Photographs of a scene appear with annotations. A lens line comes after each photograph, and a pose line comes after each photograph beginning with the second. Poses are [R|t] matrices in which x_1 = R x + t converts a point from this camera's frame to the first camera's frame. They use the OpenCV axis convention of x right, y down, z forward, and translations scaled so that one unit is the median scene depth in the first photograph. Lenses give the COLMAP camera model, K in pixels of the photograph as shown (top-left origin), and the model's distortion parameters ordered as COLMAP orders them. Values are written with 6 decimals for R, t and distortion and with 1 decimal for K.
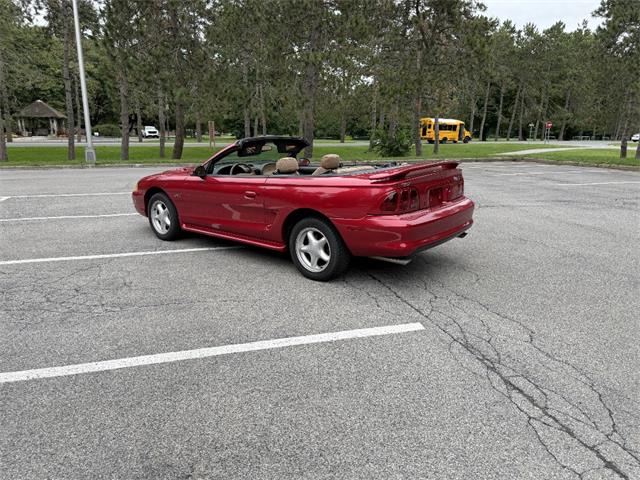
lens RADIAL K [[449.7, 0, 320.0], [0, 449.7, 240.0], [0, 0, 1]] dist [0.042330, -0.053896]
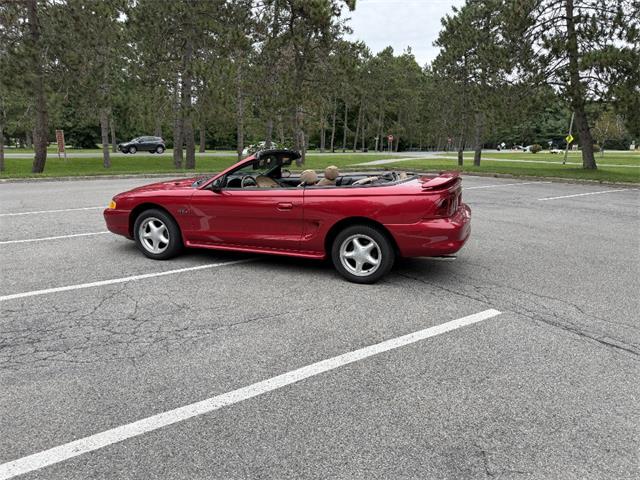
lens RADIAL K [[449.7, 0, 320.0], [0, 449.7, 240.0], [0, 0, 1]] dist [0.042330, -0.053896]
pose [[0.946020, -0.062327, 0.318060, -0.351215], [0.069384, 0.997531, -0.010897, -0.007890], [-0.316596, 0.032377, 0.948008, 0.013049]]
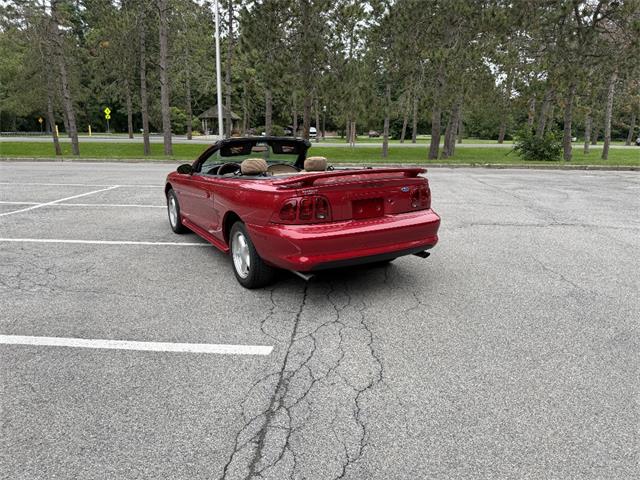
lens RADIAL K [[449.7, 0, 320.0], [0, 449.7, 240.0], [0, 0, 1]] dist [0.042330, -0.053896]
pose [[0.939272, 0.087951, -0.331713, 0.363649], [-0.088212, 0.995999, 0.014300, -0.029622], [0.331643, 0.015829, 0.943272, 0.115297]]
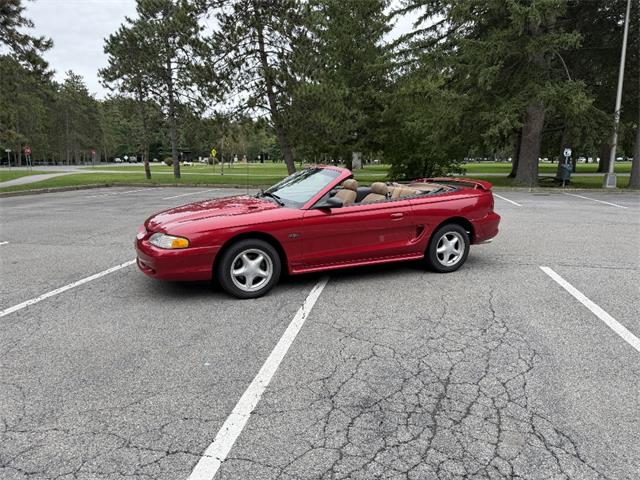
lens RADIAL K [[449.7, 0, 320.0], [0, 449.7, 240.0], [0, 0, 1]] dist [0.042330, -0.053896]
pose [[0.431572, -0.163382, 0.887159, -1.055950], [0.211253, 0.974419, 0.076685, -0.146052], [-0.876994, 0.154320, 0.455047, 0.579797]]
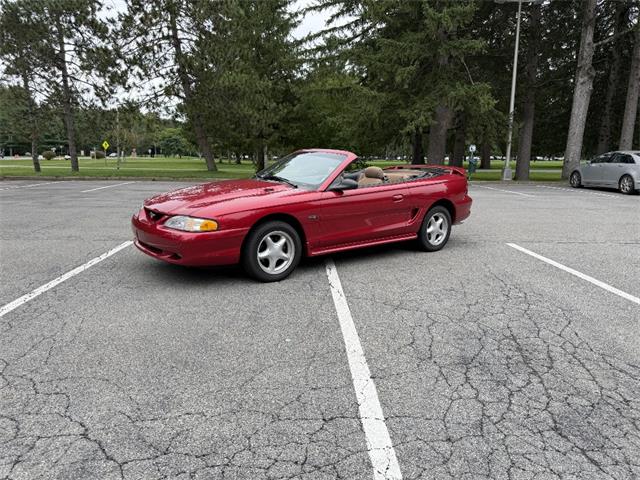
lens RADIAL K [[449.7, 0, 320.0], [0, 449.7, 240.0], [0, 0, 1]] dist [0.042330, -0.053896]
pose [[0.219693, -0.180127, 0.958796, -1.146772], [0.217487, 0.967116, 0.131856, -0.167426], [-0.951018, 0.179558, 0.251643, 0.791616]]
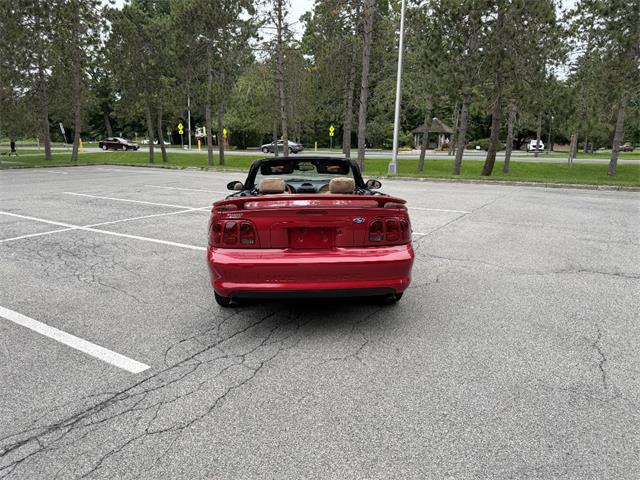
lens RADIAL K [[451.0, 0, 314.2], [0, 451.0, 241.3], [0, 0, 1]] dist [0.046153, -0.059882]
pose [[0.670436, 0.158922, -0.724748, 0.652187], [-0.177988, 0.982718, 0.050839, -0.101988], [0.720303, 0.094913, 0.687136, 0.365631]]
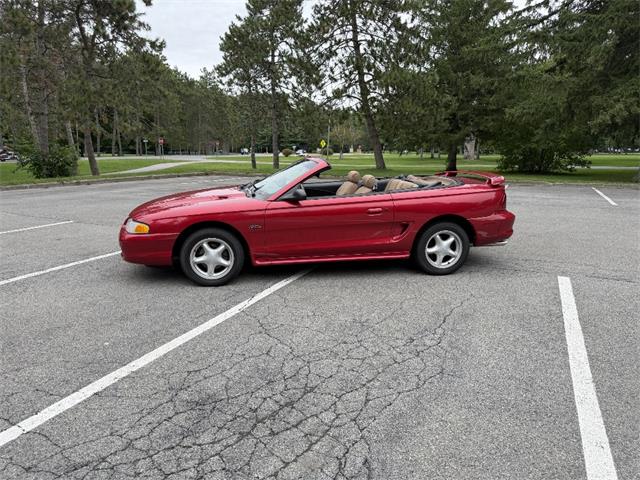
lens RADIAL K [[449.7, 0, 320.0], [0, 449.7, 240.0], [0, 0, 1]] dist [0.042330, -0.053896]
pose [[0.647523, -0.152882, 0.746552, -0.879537], [0.177193, 0.983023, 0.047619, -0.093400], [-0.741159, 0.101449, 0.663620, 0.355982]]
